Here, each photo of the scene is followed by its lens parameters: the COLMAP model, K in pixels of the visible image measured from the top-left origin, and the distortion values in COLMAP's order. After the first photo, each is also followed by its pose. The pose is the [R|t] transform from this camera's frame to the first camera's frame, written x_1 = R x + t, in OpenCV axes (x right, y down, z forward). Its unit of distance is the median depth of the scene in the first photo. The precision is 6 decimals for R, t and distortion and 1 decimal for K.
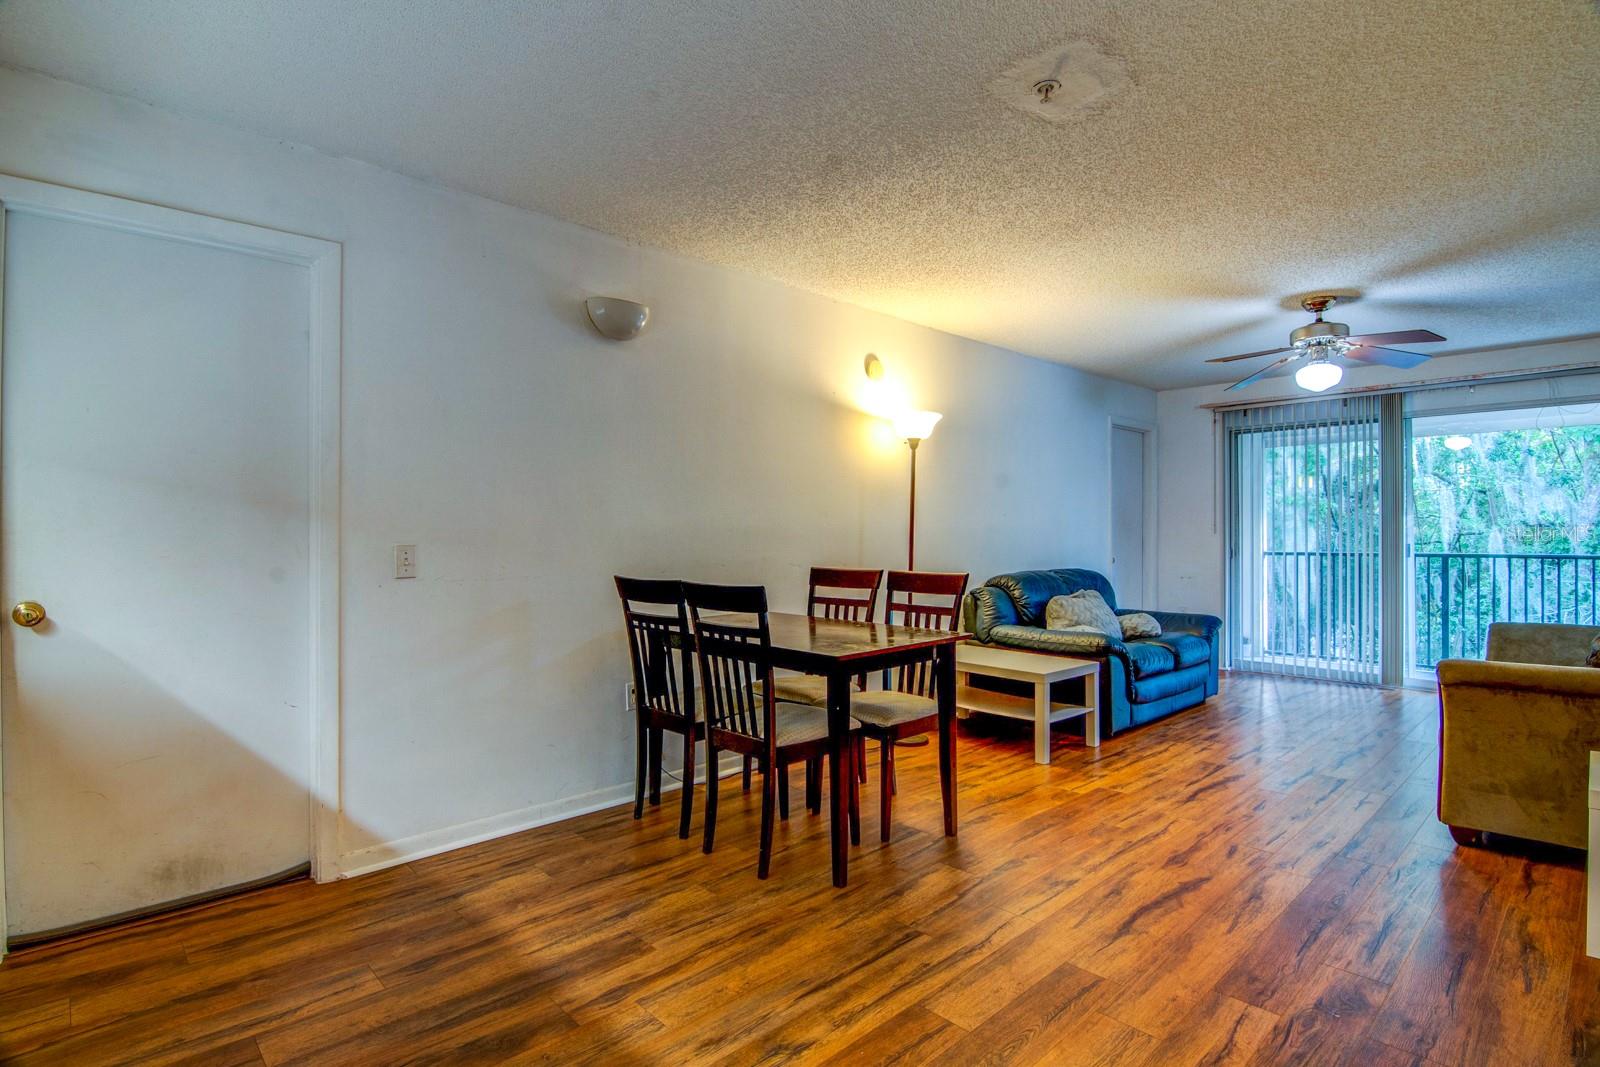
lens RADIAL K [[793.0, 0, 791.3], [0, 793.0, 533.8], [0, 0, 1]] dist [-0.010667, -0.007899]
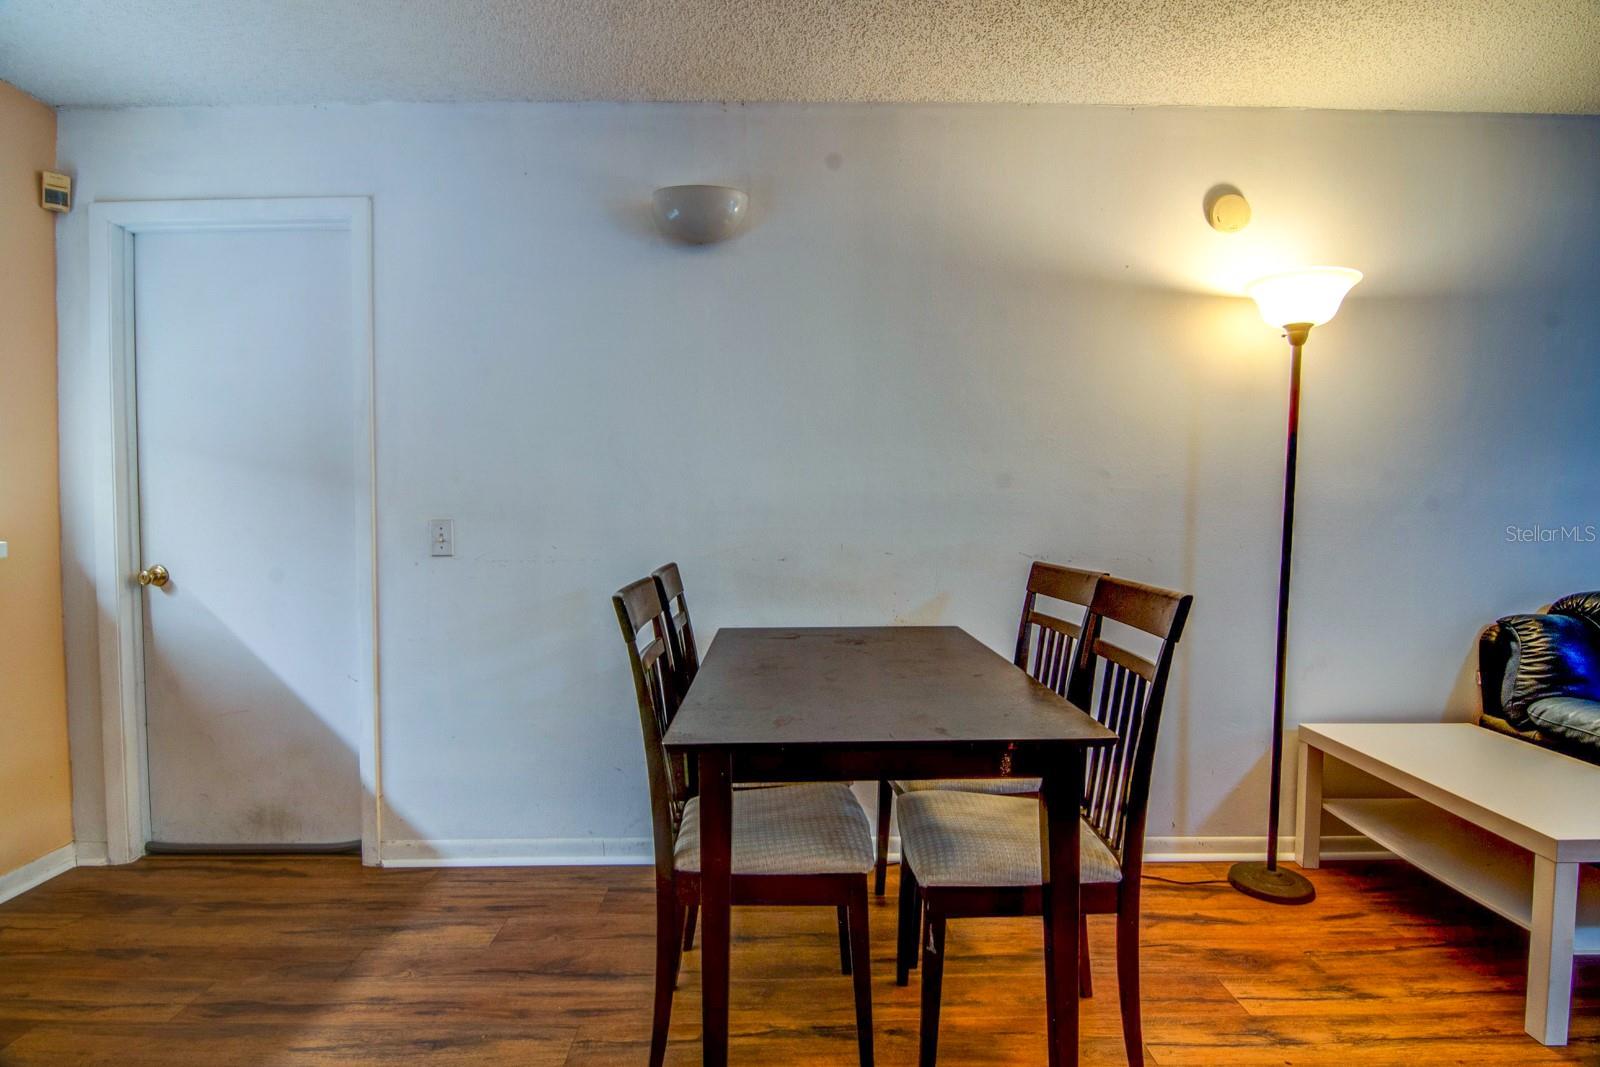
lens RADIAL K [[793.0, 0, 791.3], [0, 793.0, 533.8], [0, 0, 1]] dist [-0.010667, -0.007899]
pose [[0.738627, 0.022642, -0.673734, 0.340768], [0.001220, 0.999389, 0.034923, -0.000751], [0.674113, -0.026618, 0.738148, 0.494107]]
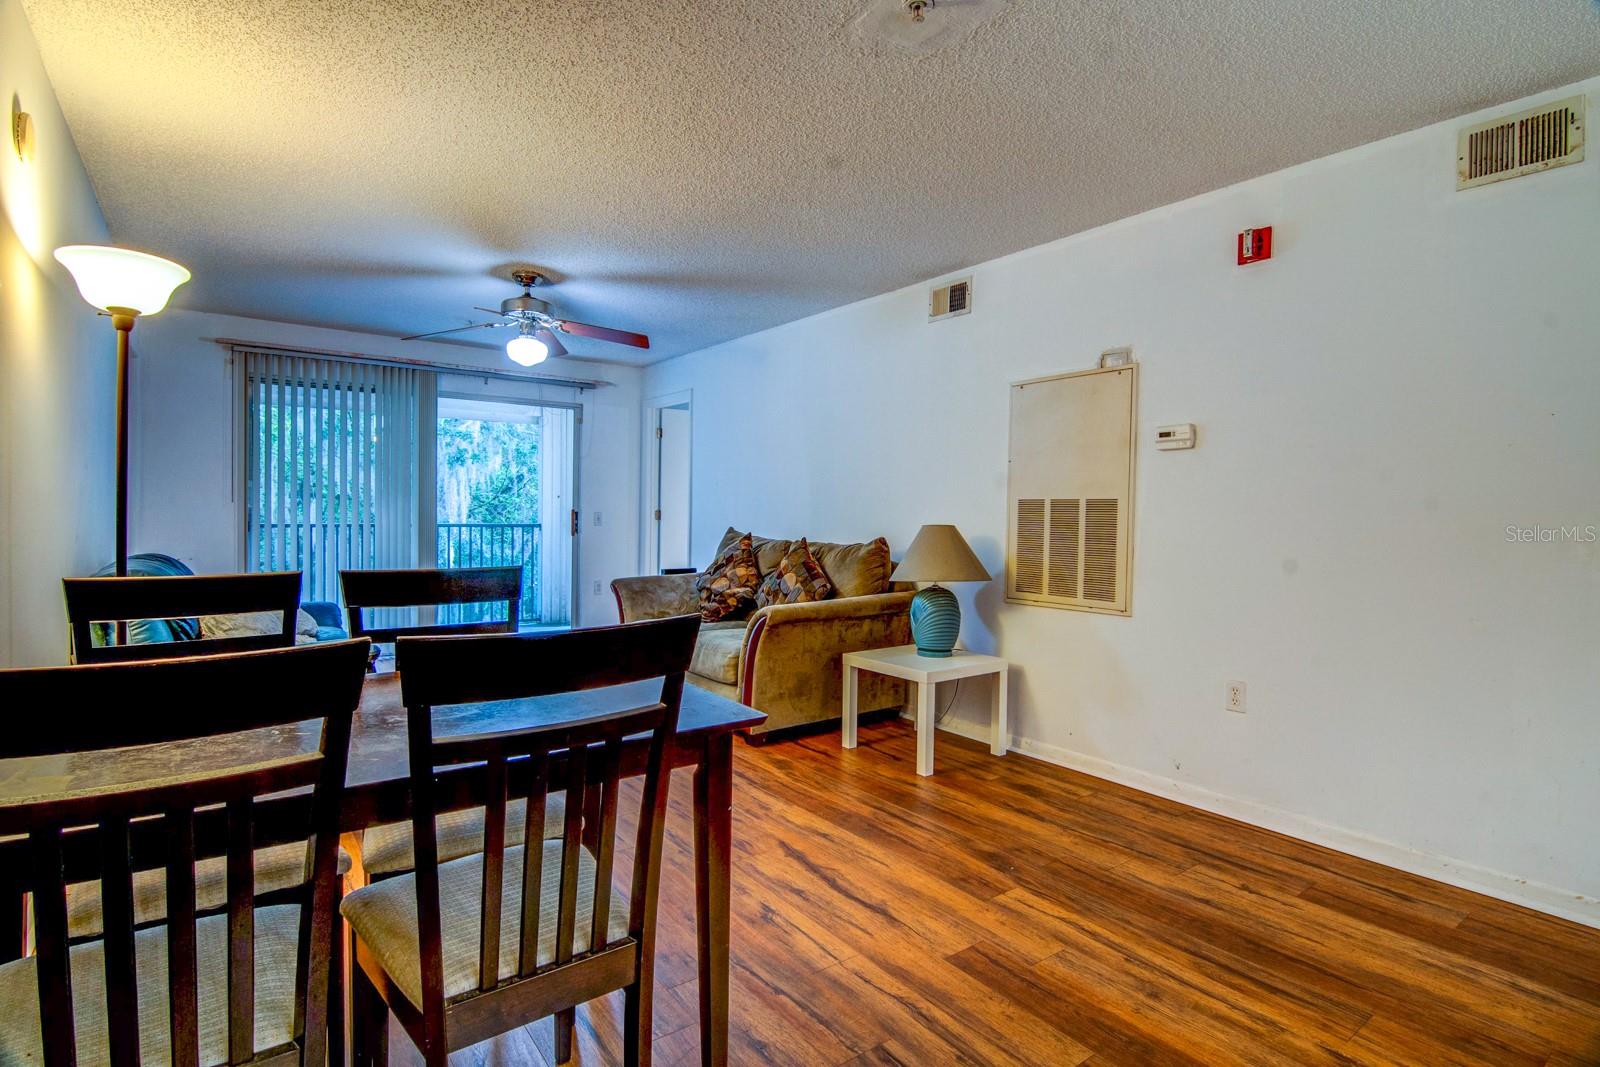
lens RADIAL K [[793.0, 0, 791.3], [0, 793.0, 533.8], [0, 0, 1]] dist [-0.010667, -0.007899]
pose [[0.120038, -0.024921, 0.992456, -0.378987], [-0.016807, 0.999491, 0.027130, 0.002439], [-0.992627, -0.019937, 0.119558, 0.666770]]
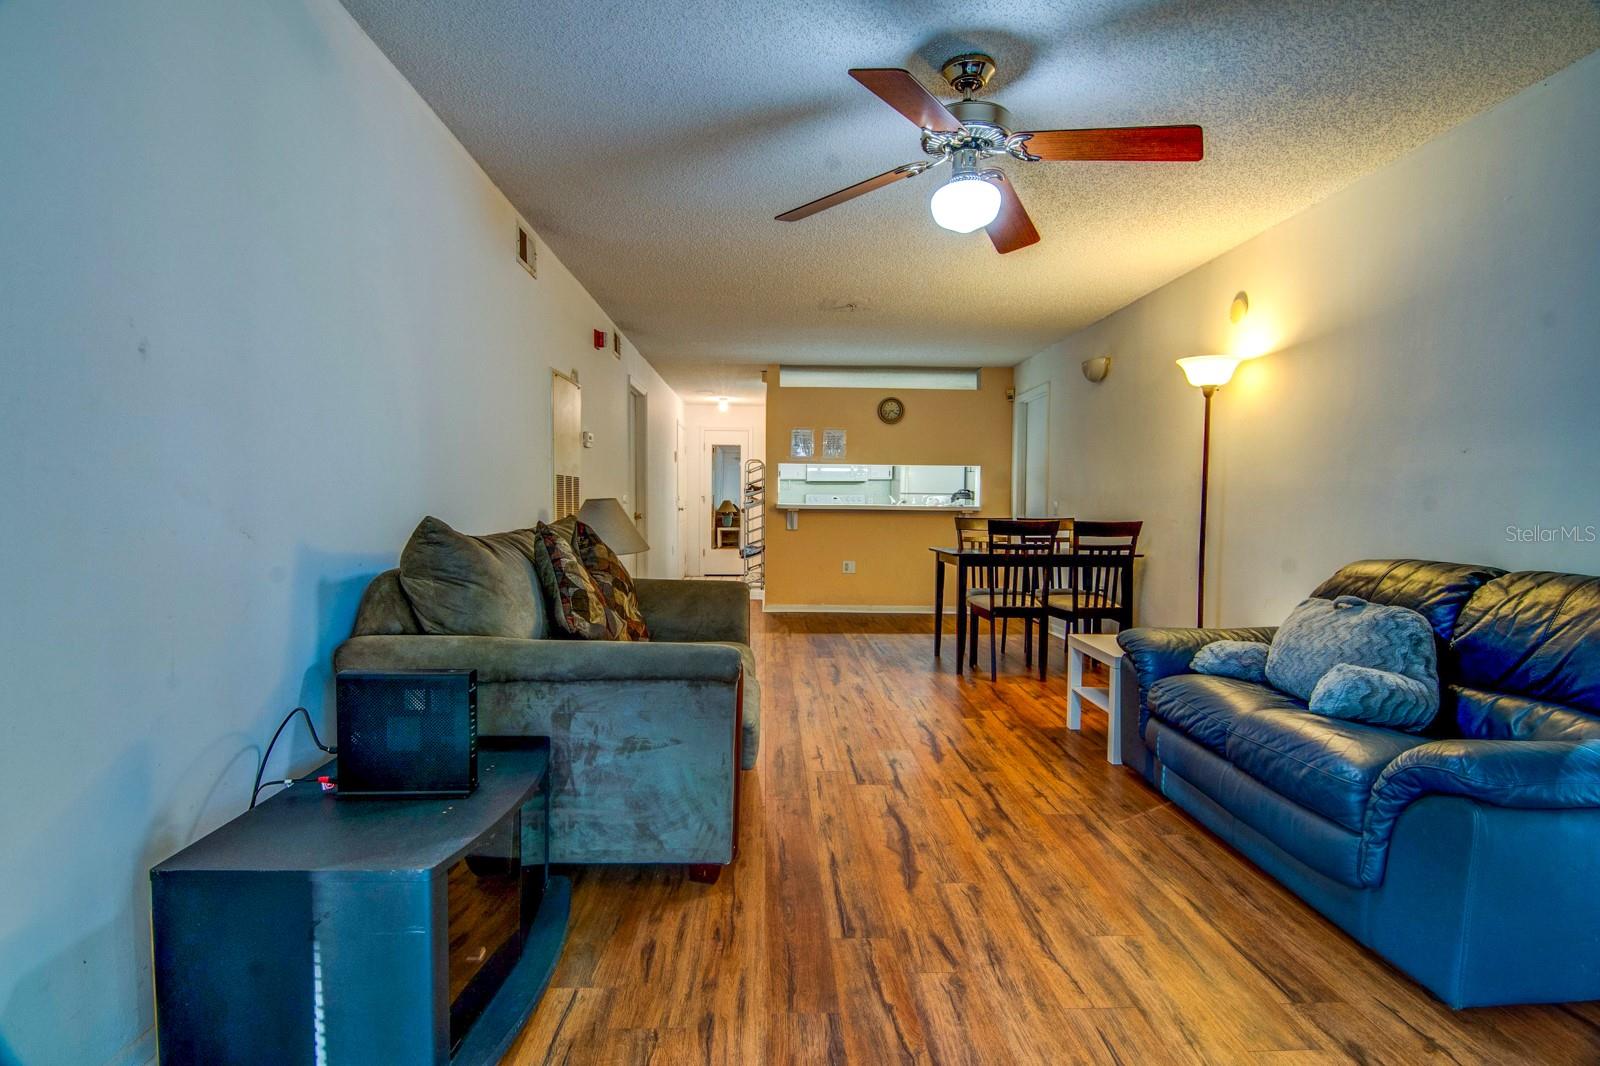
lens RADIAL K [[793.0, 0, 791.3], [0, 793.0, 533.3], [0, 0, 1]] dist [-0.010667, -0.007899]
pose [[-0.656715, 0.024282, -0.753748, 1.481015], [-0.007934, 0.999204, 0.039101, 0.020523], [0.754098, 0.031659, -0.655999, 1.601117]]
